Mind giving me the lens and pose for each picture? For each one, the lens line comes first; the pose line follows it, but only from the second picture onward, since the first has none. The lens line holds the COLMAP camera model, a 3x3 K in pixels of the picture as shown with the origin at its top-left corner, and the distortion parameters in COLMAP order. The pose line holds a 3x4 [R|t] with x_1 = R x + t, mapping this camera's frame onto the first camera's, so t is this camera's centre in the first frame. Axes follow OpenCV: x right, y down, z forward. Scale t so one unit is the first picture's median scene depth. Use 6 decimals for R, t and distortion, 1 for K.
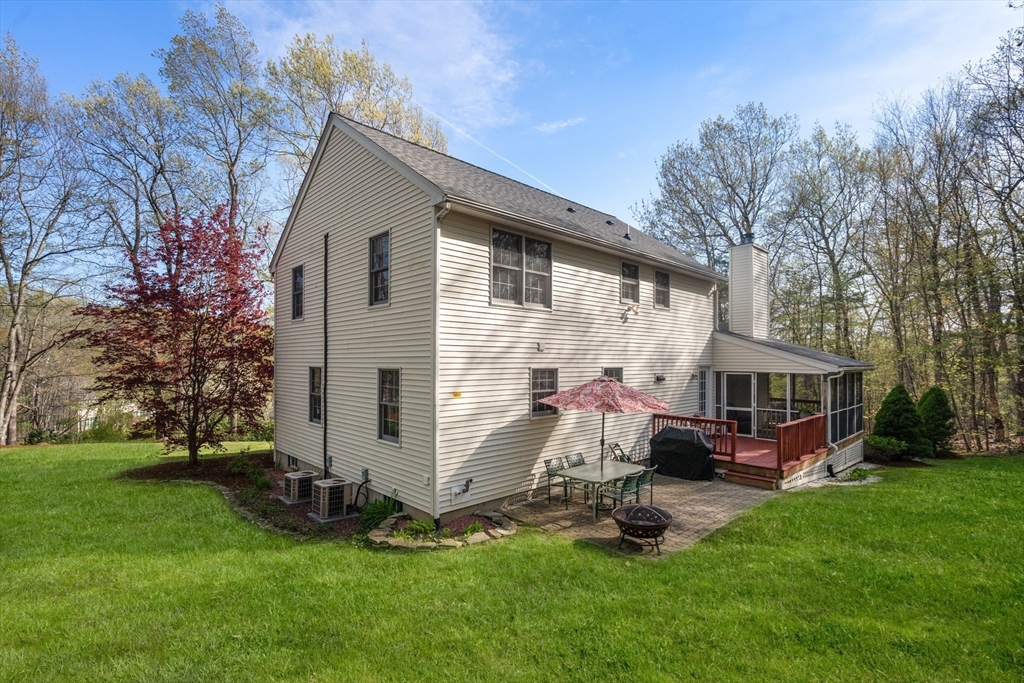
lens RADIAL K [[469.0, 0, 505.6], [0, 469.0, 362.2], [0, 0, 1]] dist [-0.001477, 0.000370]
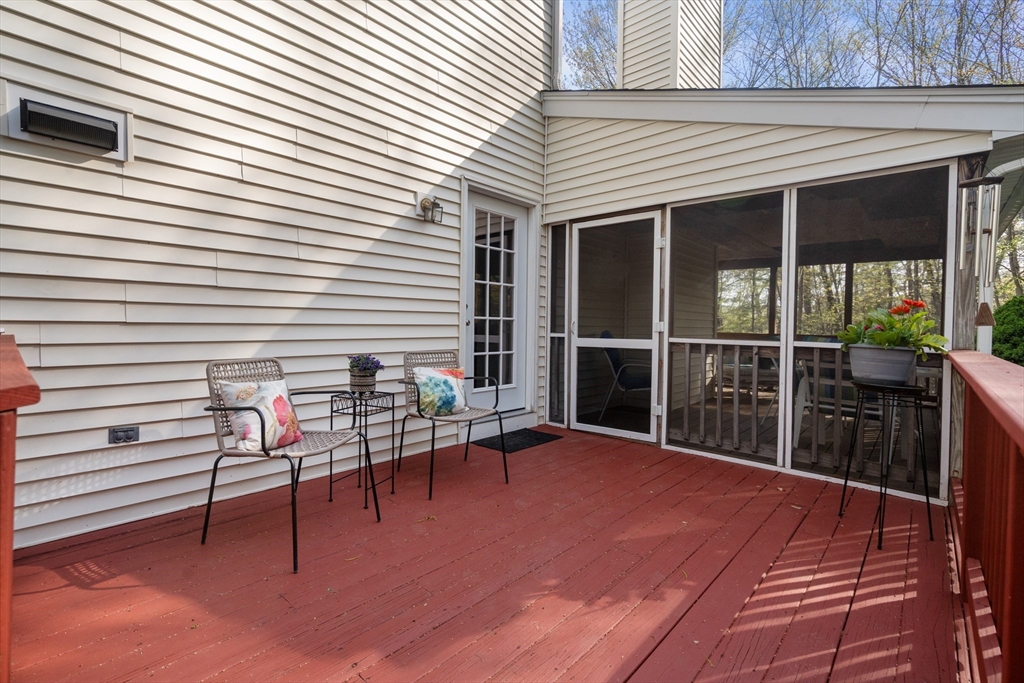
lens RADIAL K [[469.0, 0, 511.9], [0, 469.0, 336.8], [0, 0, 1]] dist [-0.001477, 0.000370]
pose [[0.996898, 0.009334, 0.078145, 0.615149], [-0.011396, 0.999598, 0.025973, 0.133471], [-0.077871, -0.026783, 0.996604, 1.067228]]
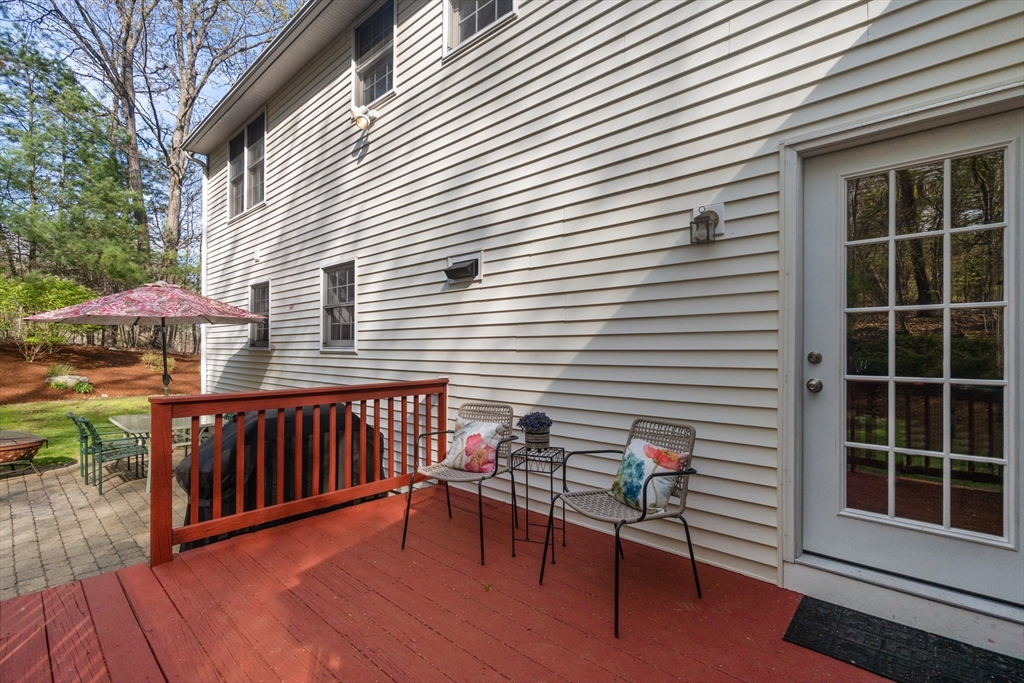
lens RADIAL K [[469.0, 0, 511.9], [0, 469.0, 346.8], [0, 0, 1]] dist [-0.001477, 0.000370]
pose [[0.070622, -0.003661, -0.997496, 0.834174], [0.002028, 0.999992, -0.003527, 0.113085], [0.997501, -0.001774, 0.070628, 1.311803]]
